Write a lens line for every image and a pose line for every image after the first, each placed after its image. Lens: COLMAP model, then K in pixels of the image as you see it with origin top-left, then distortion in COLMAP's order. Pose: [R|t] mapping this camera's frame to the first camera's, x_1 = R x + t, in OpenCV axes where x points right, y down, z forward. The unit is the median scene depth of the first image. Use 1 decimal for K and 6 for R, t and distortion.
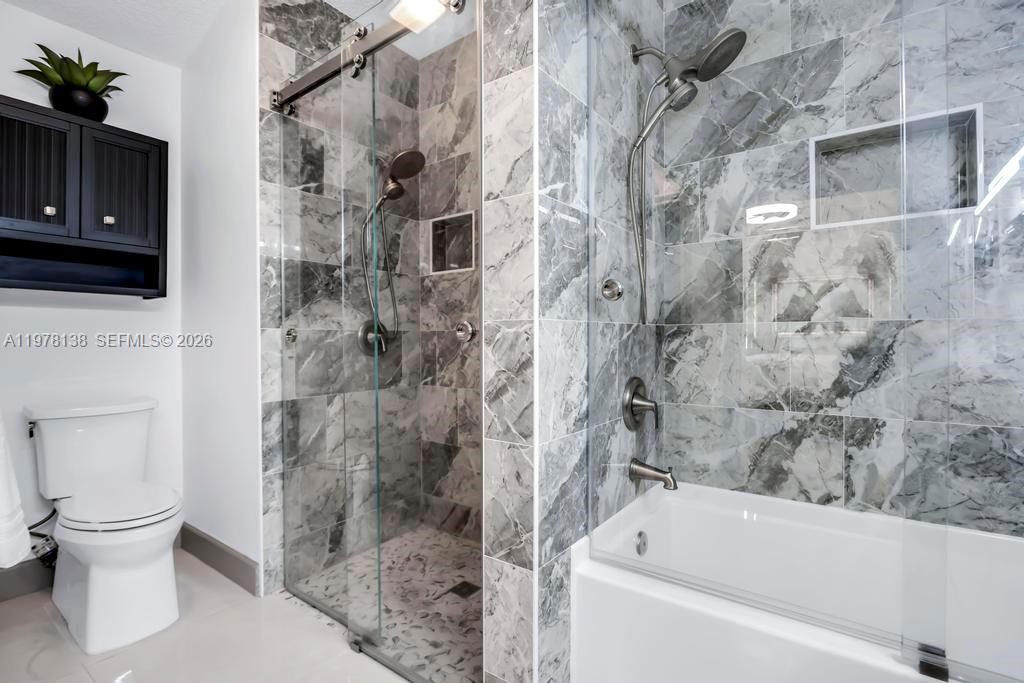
lens RADIAL K [[483.0, 0, 508.6], [0, 483.0, 341.5], [0, 0, 1]] dist [-0.022806, 0.002519]
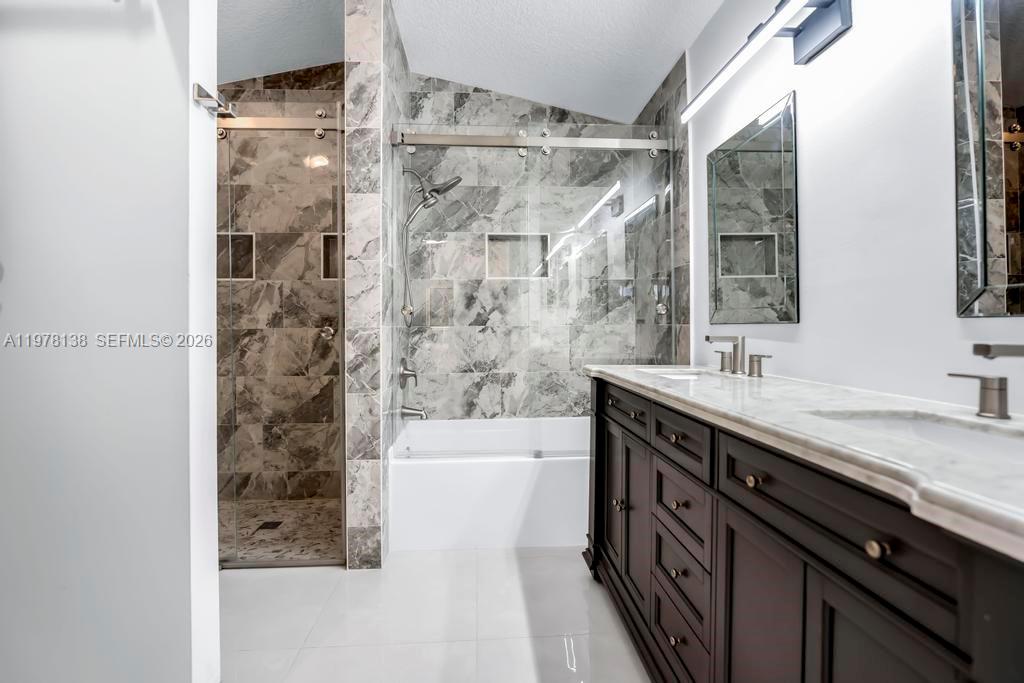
lens RADIAL K [[483.0, 0, 511.2], [0, 483.0, 335.8], [0, 0, 1]] dist [-0.022806, 0.002519]
pose [[0.760843, -0.010277, 0.648855, -0.579958], [0.006936, 0.999946, 0.007705, -0.016361], [-0.648899, -0.001362, 0.760873, -0.578271]]
